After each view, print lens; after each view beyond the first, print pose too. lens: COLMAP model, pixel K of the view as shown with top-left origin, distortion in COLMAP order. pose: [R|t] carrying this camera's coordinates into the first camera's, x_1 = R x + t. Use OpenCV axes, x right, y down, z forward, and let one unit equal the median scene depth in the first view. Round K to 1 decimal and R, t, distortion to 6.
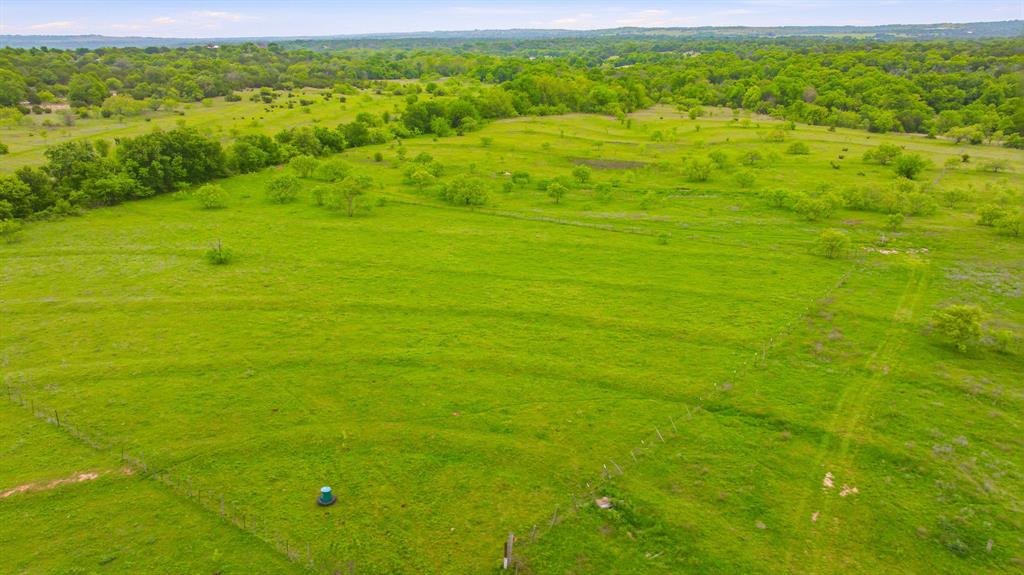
lens RADIAL K [[720.5, 0, 512.0], [0, 720.5, 287.5], [0, 0, 1]] dist [-0.067880, 0.075627]
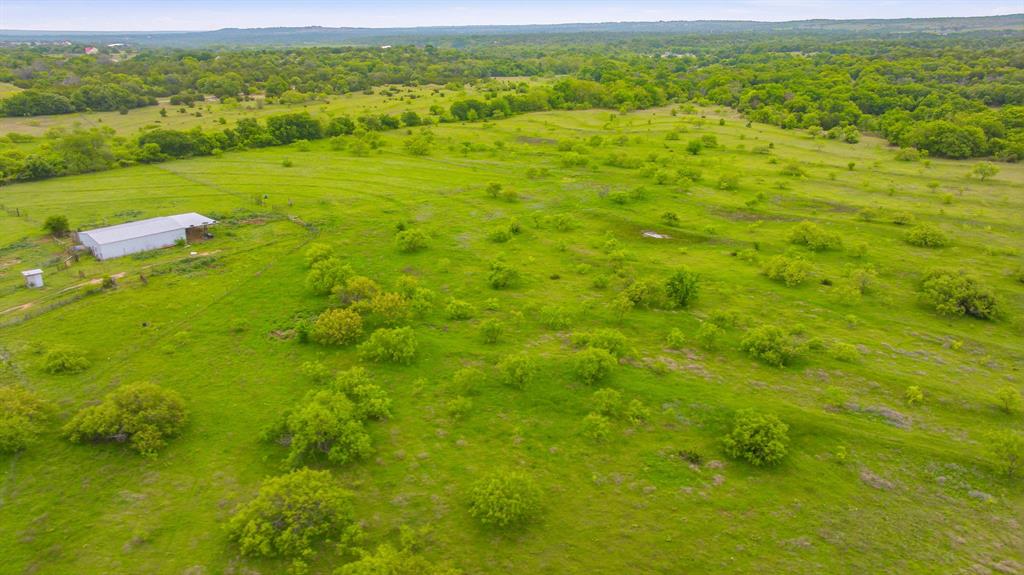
lens RADIAL K [[720.5, 0, 512.0], [0, 720.5, 287.5], [0, 0, 1]] dist [-0.067880, 0.075627]
pose [[0.966896, 0.085312, -0.240486, 0.340838], [-0.082069, 0.996350, 0.023488, 0.090659], [0.241612, -0.002974, 0.970368, -0.429938]]
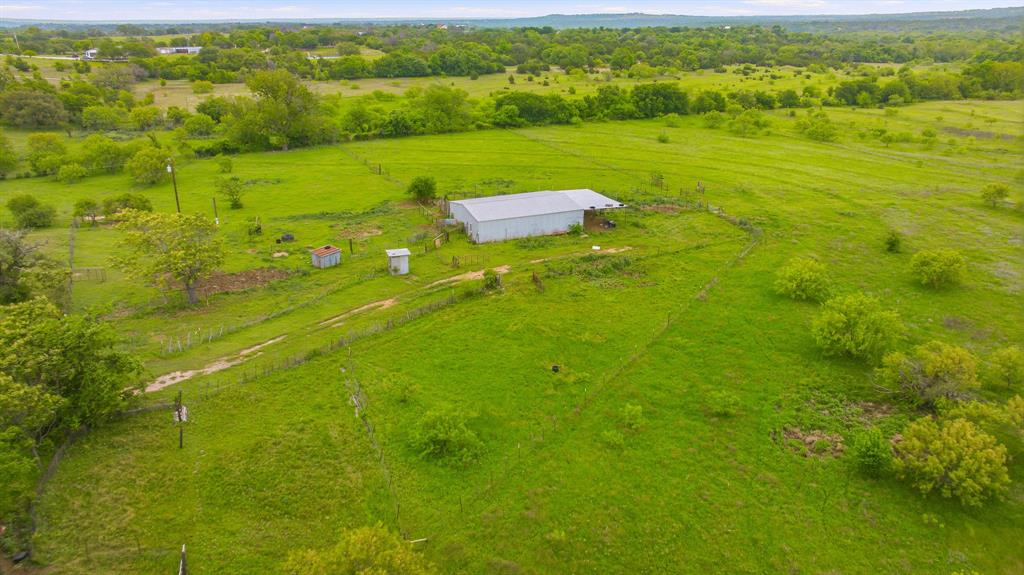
lens RADIAL K [[717.3, 0, 516.0], [0, 717.3, 284.5], [0, 0, 1]] dist [-0.038701, 0.030197]
pose [[0.786815, 0.214740, -0.578627, 0.184346], [-0.201020, 0.975563, 0.088704, 0.091132], [0.583535, 0.046522, 0.810754, -0.308469]]
